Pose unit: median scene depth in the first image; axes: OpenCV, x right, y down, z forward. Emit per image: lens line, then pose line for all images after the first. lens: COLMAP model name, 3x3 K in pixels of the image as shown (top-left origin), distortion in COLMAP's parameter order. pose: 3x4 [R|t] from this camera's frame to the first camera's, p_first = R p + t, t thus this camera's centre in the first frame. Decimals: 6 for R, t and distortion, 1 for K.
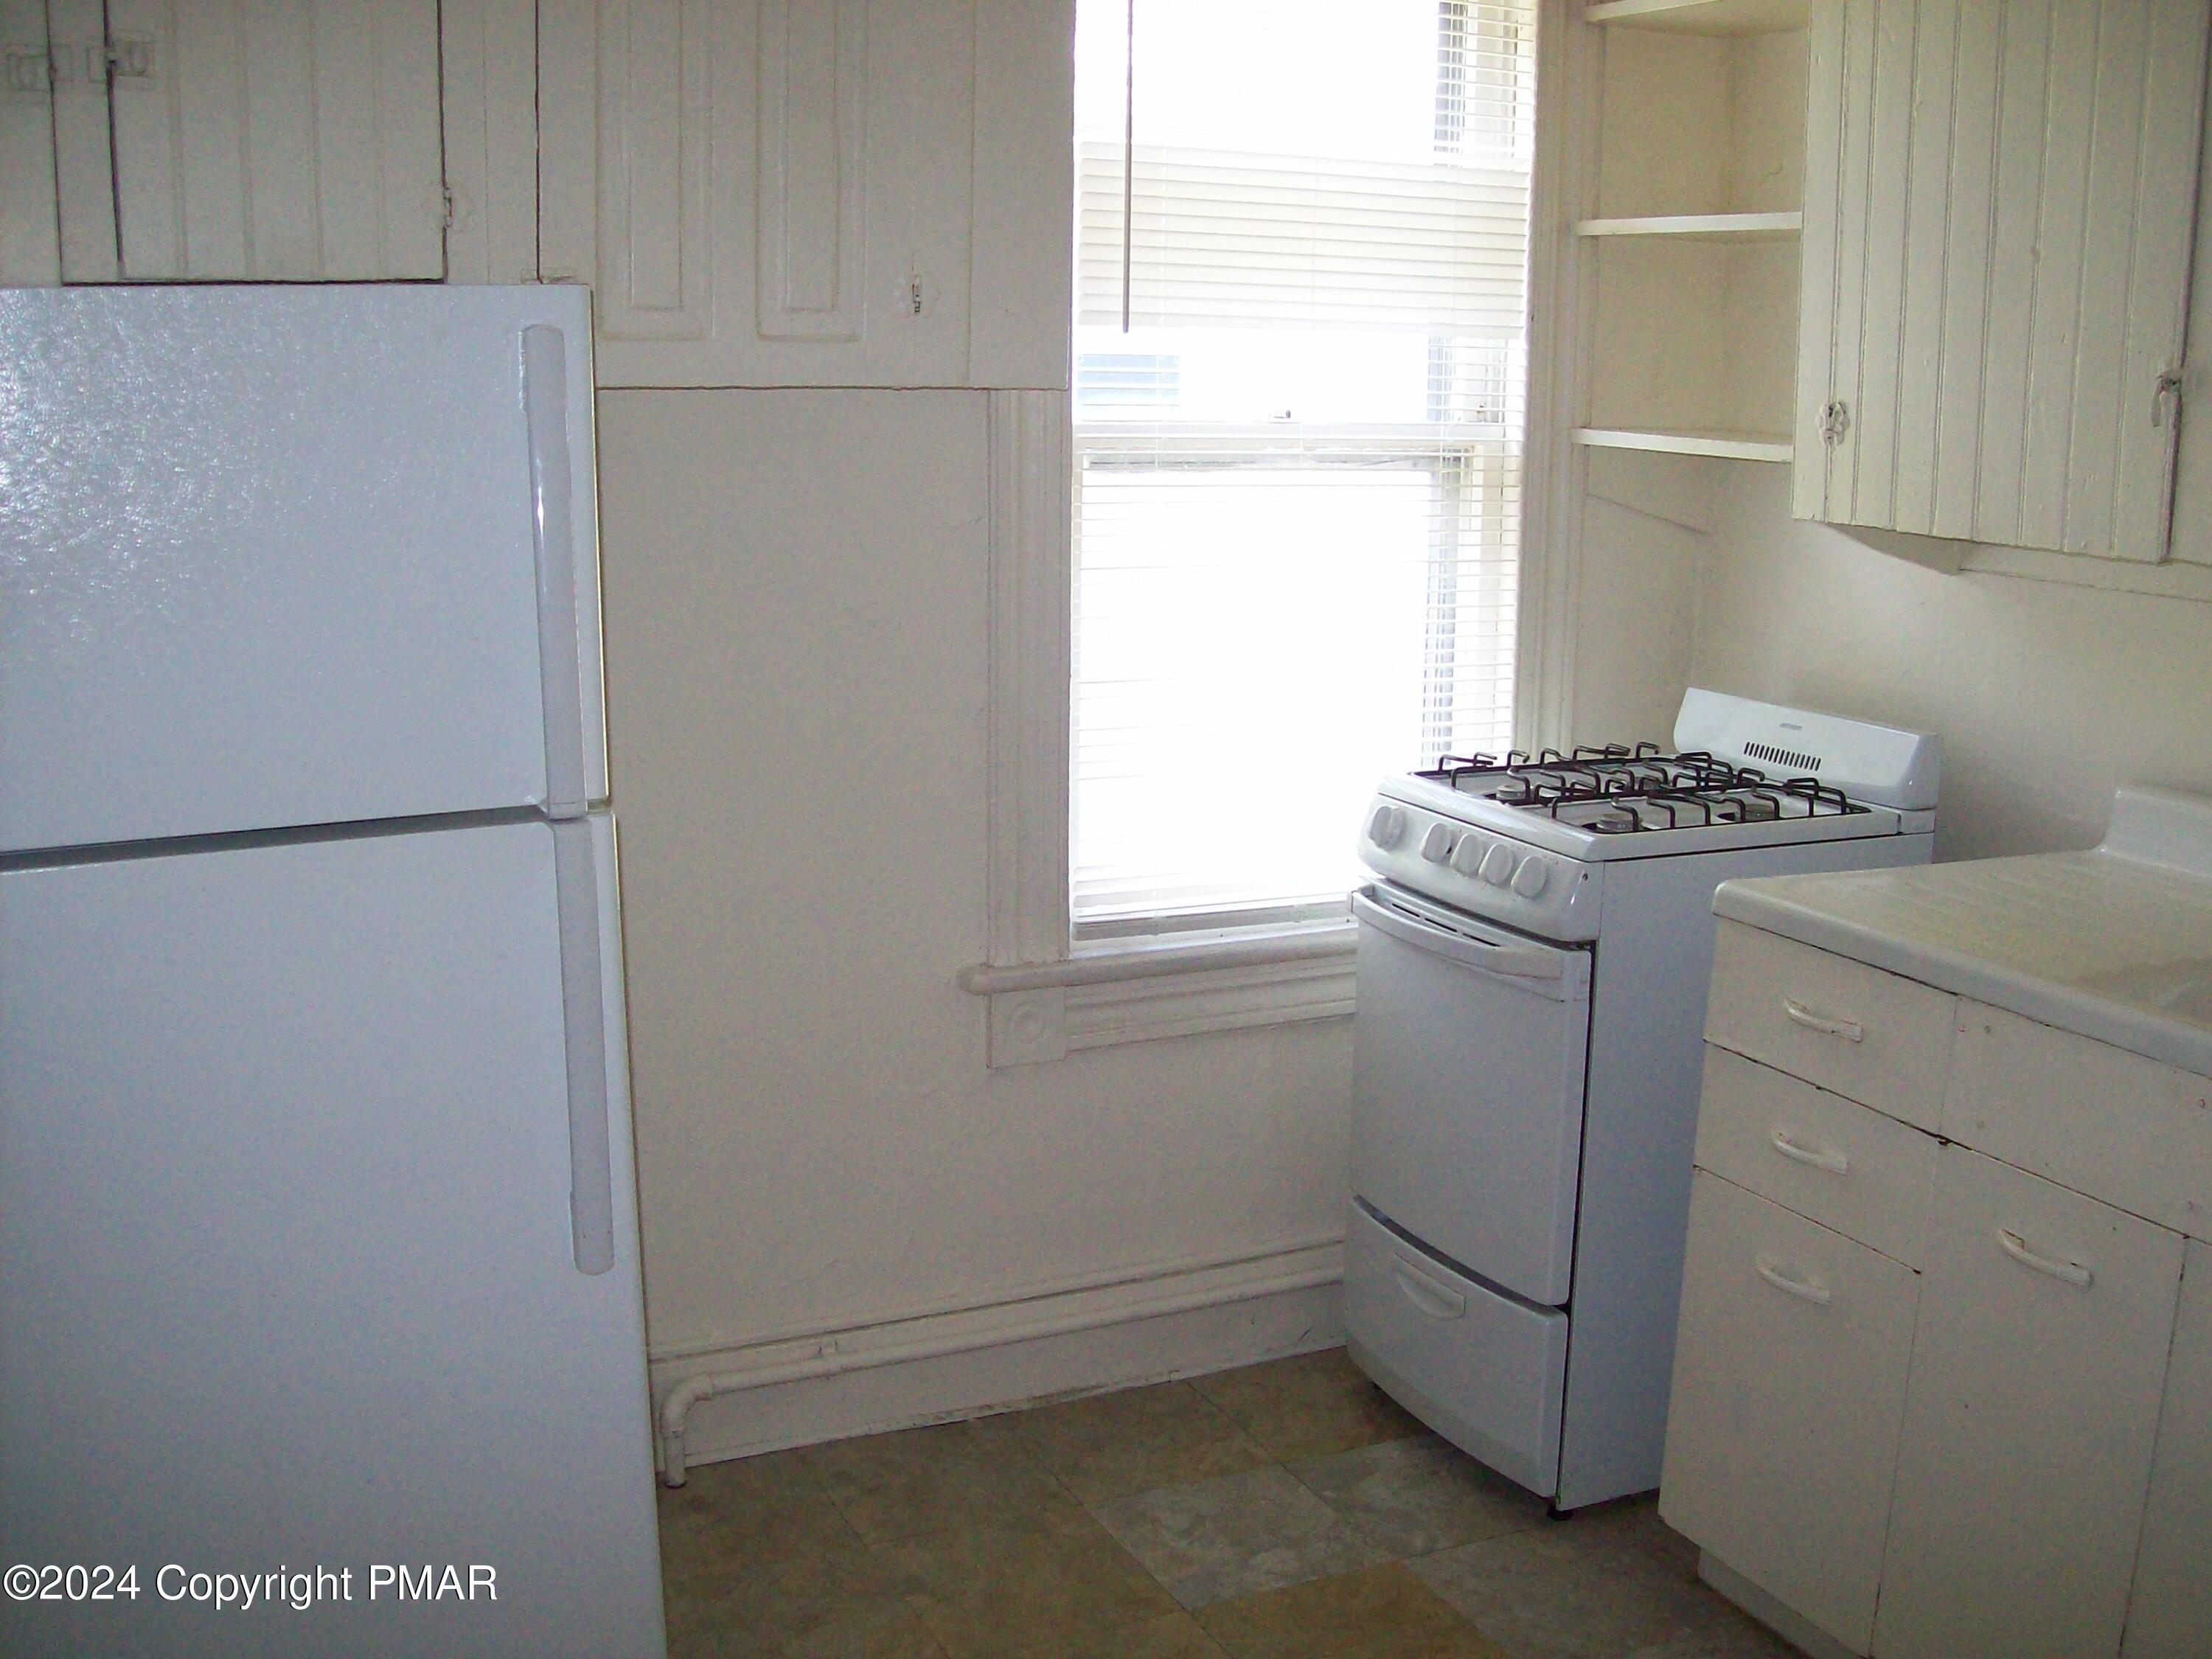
lens RADIAL K [[2491.4, 0, 1106.0], [0, 2491.4, 829.5], [0, 0, 1]] dist [-0.128774, 0.010346]
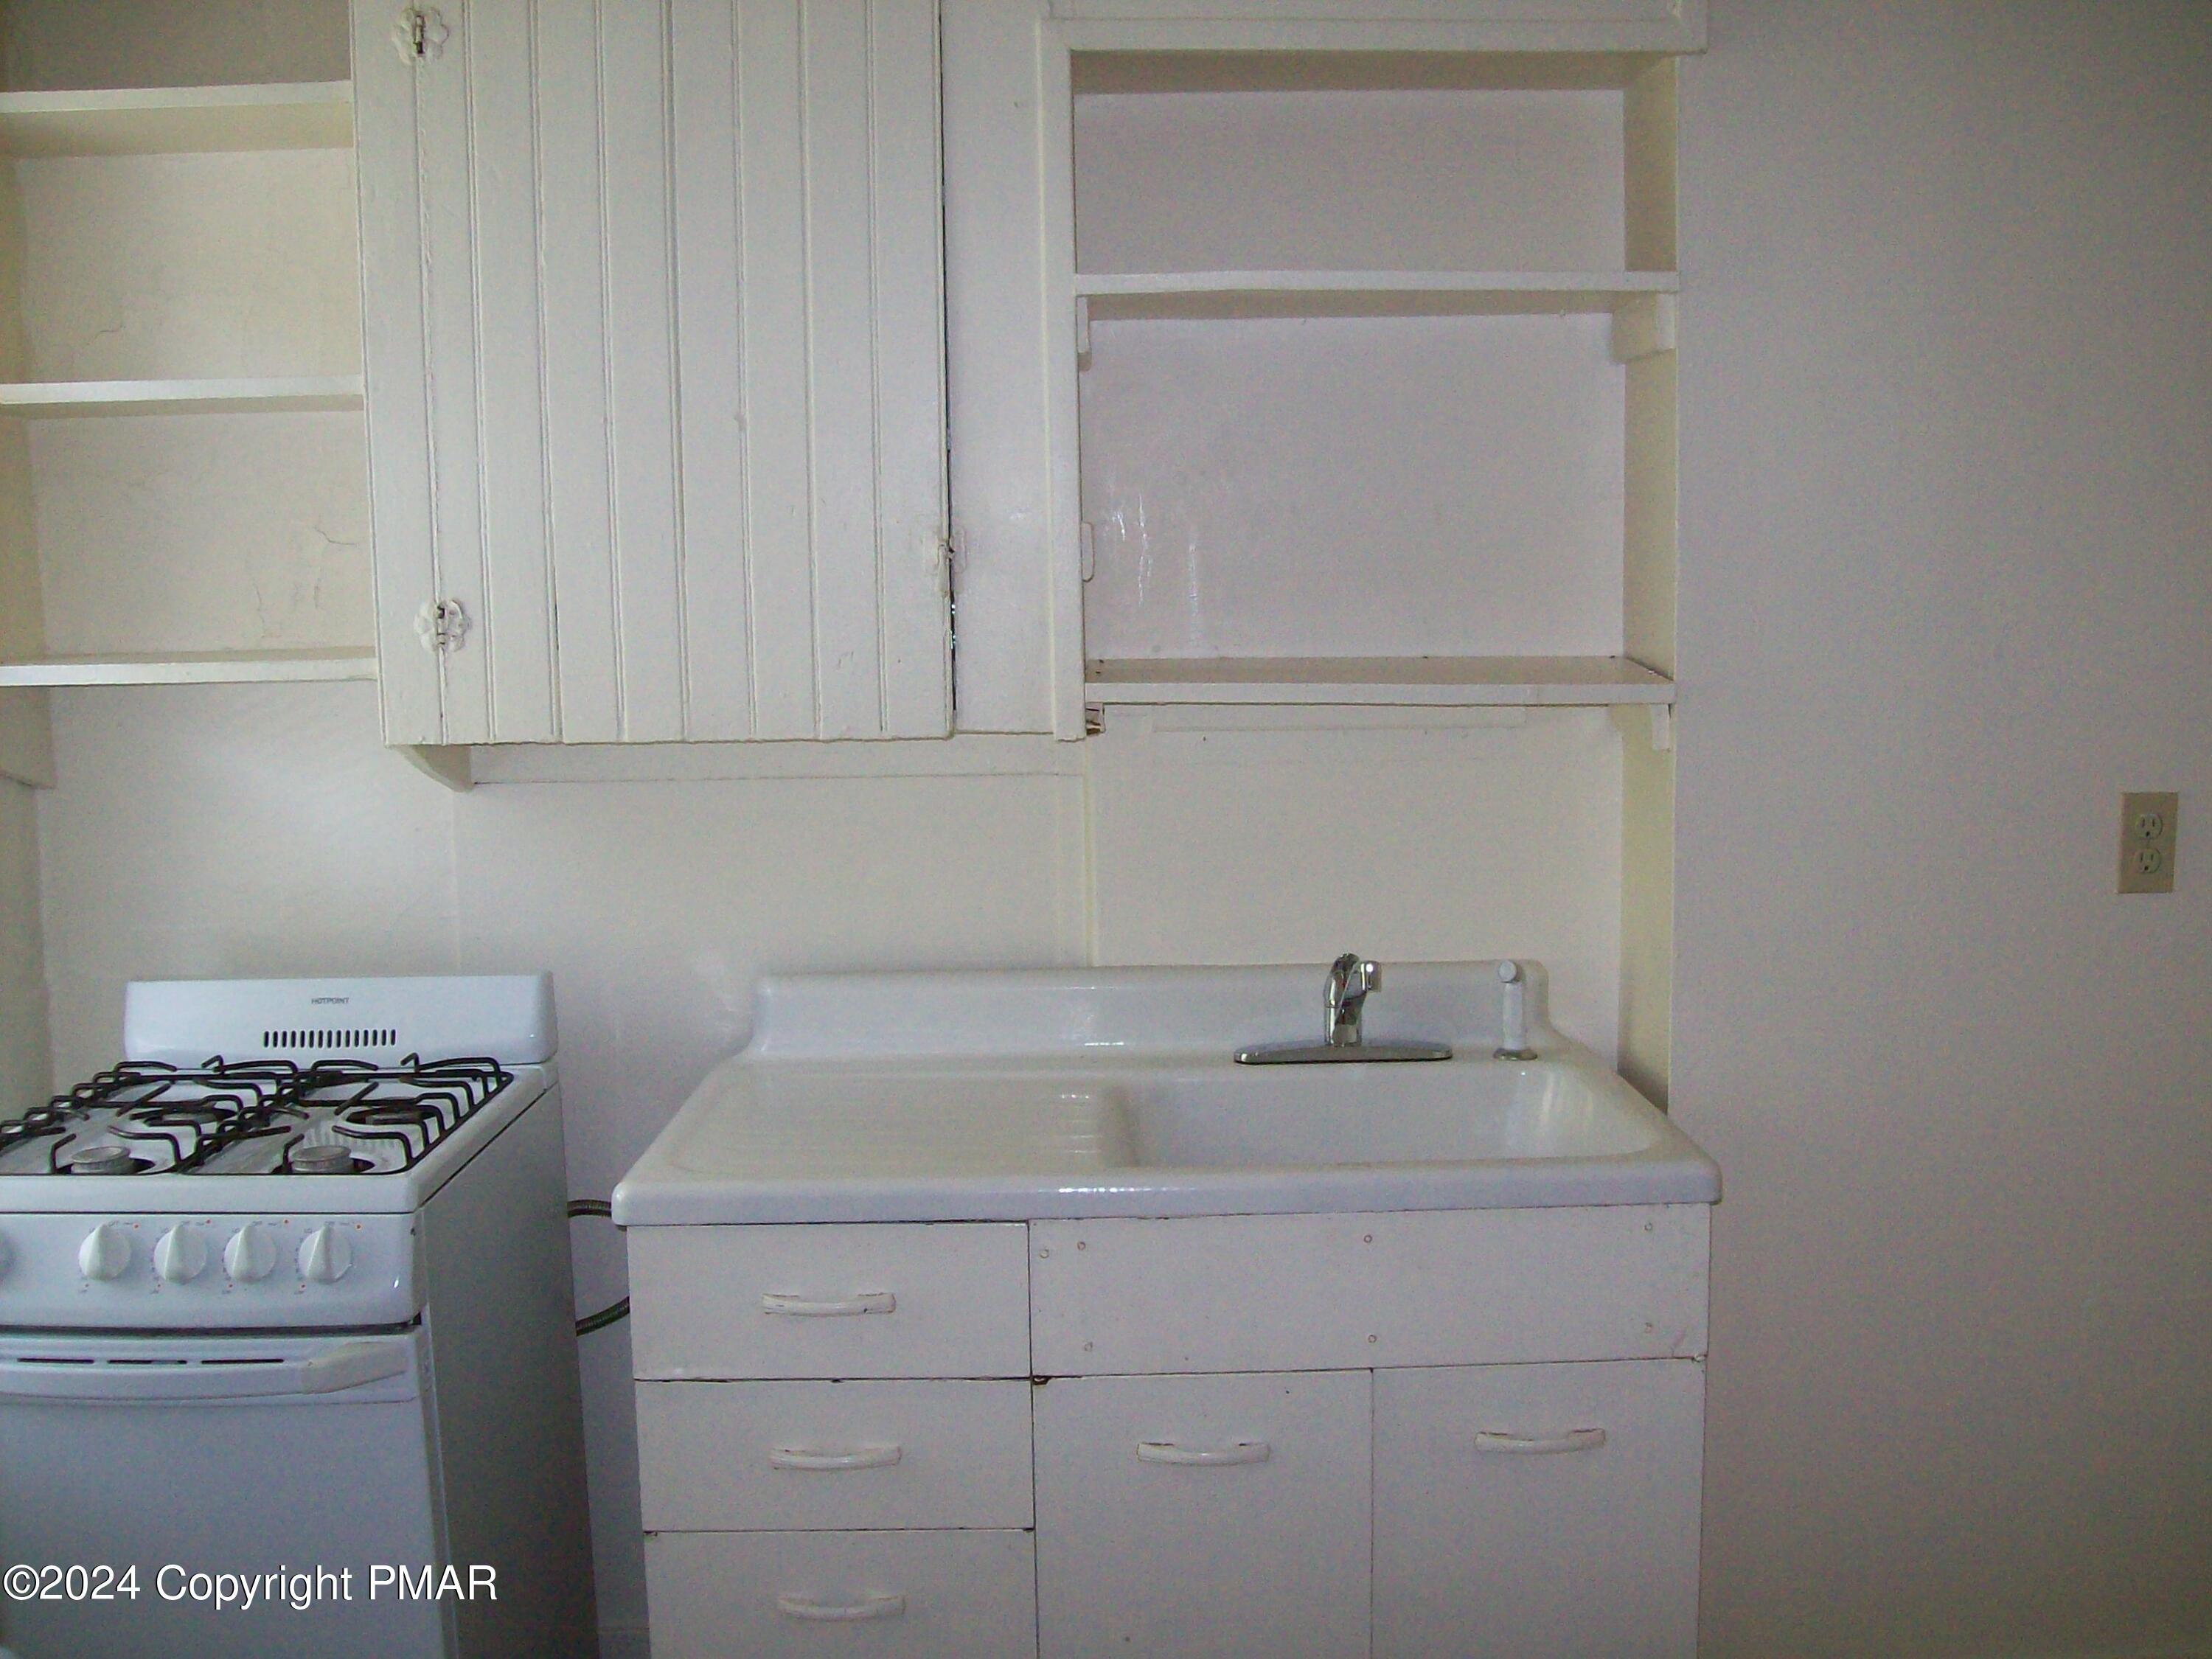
lens RADIAL K [[2491.4, 0, 1106.0], [0, 2491.4, 829.5], [0, 0, 1]] dist [-0.128774, 0.010346]
pose [[0.414205, -0.129137, 0.900976, -0.379369], [0.198165, 0.978933, 0.049209, -0.095450], [-0.888350, 0.158159, 0.431069, 0.454030]]
